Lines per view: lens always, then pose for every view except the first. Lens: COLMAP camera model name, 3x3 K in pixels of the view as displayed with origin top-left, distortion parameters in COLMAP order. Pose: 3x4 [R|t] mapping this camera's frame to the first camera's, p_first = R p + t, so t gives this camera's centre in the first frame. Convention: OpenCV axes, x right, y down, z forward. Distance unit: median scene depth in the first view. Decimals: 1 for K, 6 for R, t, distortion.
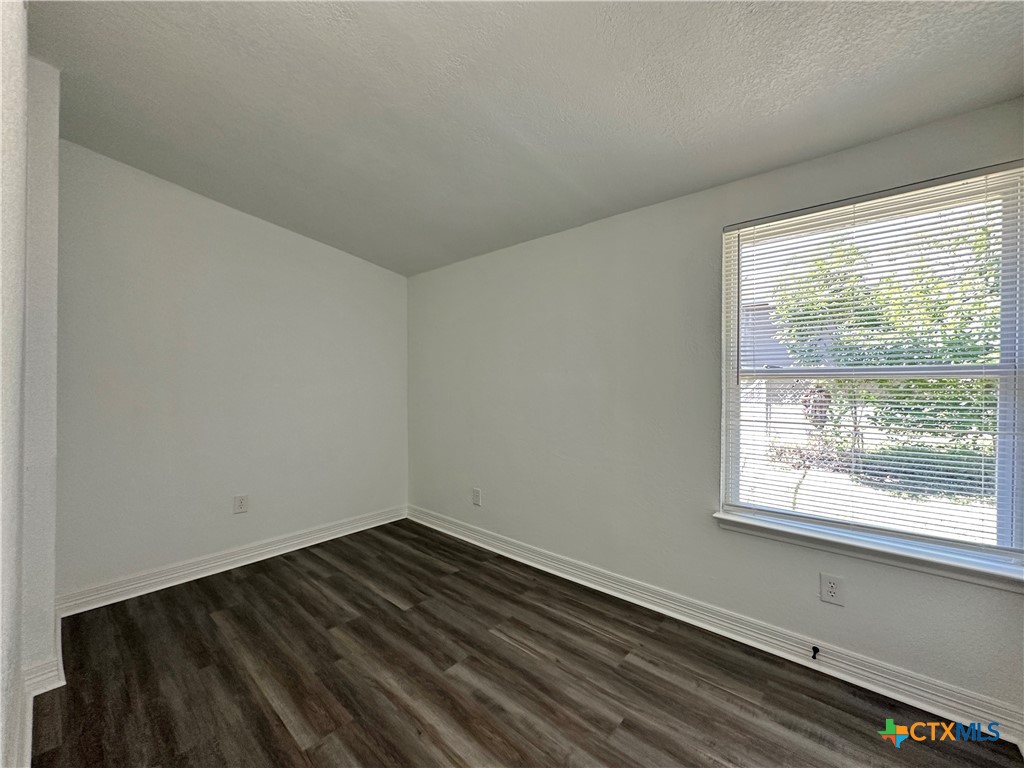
lens RADIAL K [[409.3, 0, 511.7], [0, 409.3, 382.6], [0, 0, 1]] dist [-0.003058, -0.000354]
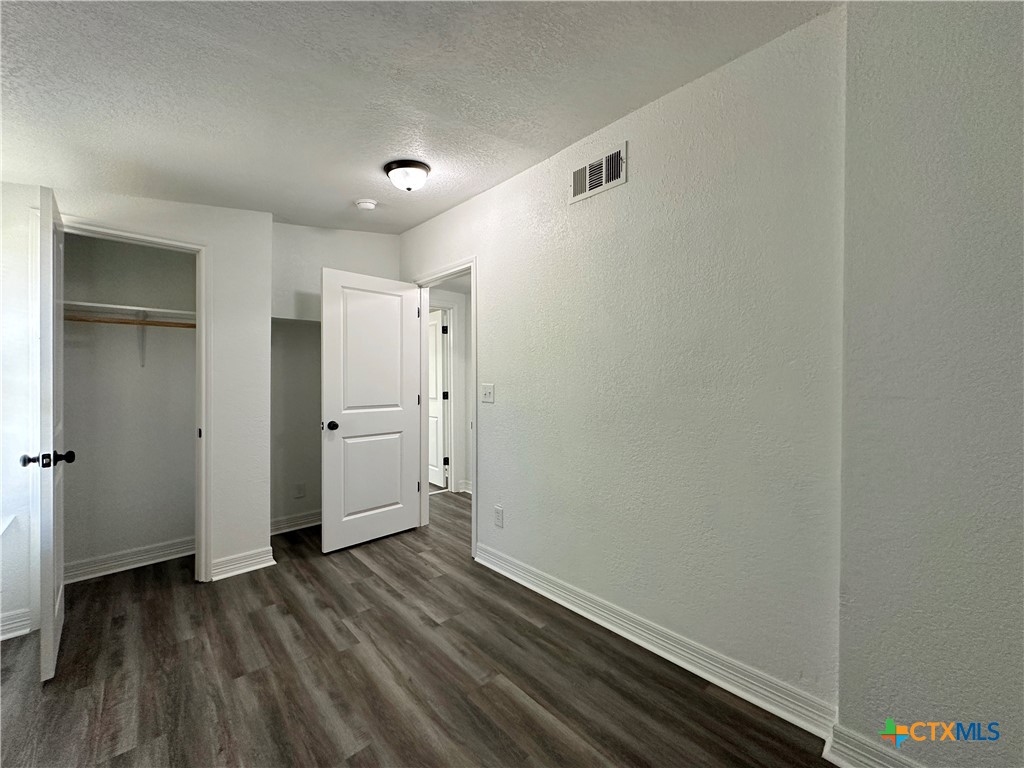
lens RADIAL K [[409.3, 0, 502.8], [0, 409.3, 379.5], [0, 0, 1]] dist [-0.003058, -0.000354]
pose [[-0.992678, 0.002147, 0.120771, -0.460469], [0.003478, 0.999936, 0.010805, -0.019398], [-0.120740, 0.011146, -0.992622, 1.540546]]
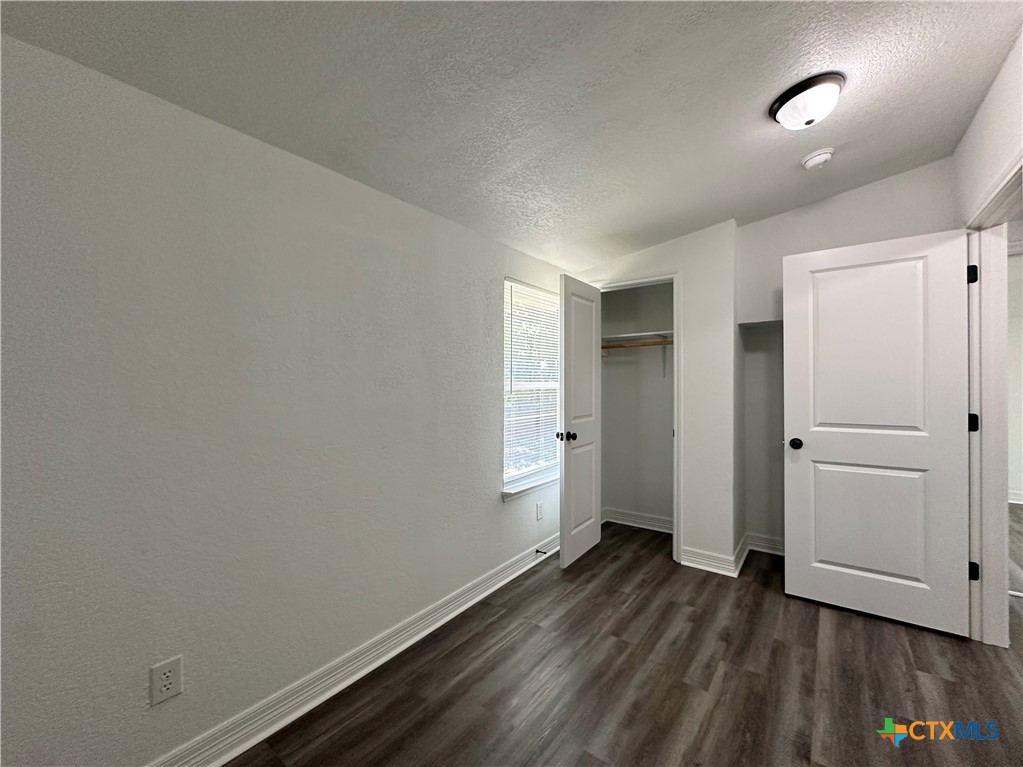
lens RADIAL K [[408.9, 0, 514.2], [0, 408.9, 381.4], [0, 0, 1]] dist [-0.003058, -0.000354]
pose [[-0.064307, 0.010314, 0.997877, -0.833453], [0.013993, 0.999858, -0.009433, -0.025595], [-0.997832, 0.013356, -0.064442, 1.065910]]
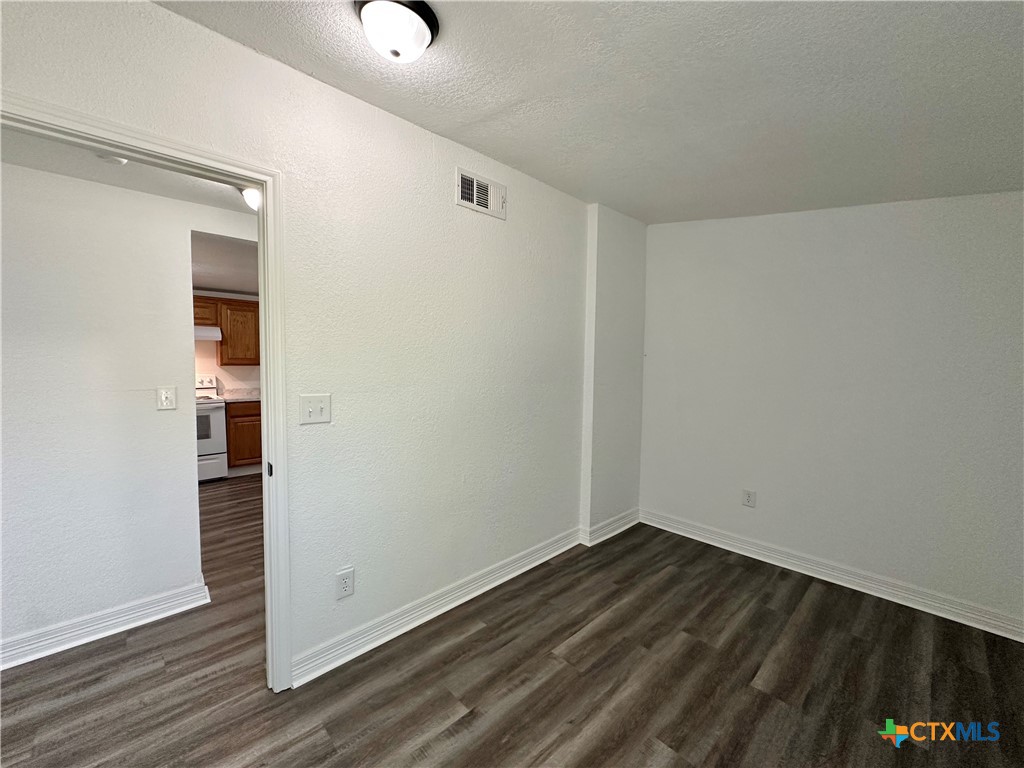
lens RADIAL K [[409.3, 0, 518.5], [0, 409.3, 383.2], [0, 0, 1]] dist [-0.003058, -0.000354]
pose [[-0.082926, 0.050438, -0.995279, 0.586599], [-0.014621, 0.998549, 0.051822, -0.064558], [0.996448, 0.018849, -0.082068, 0.673542]]
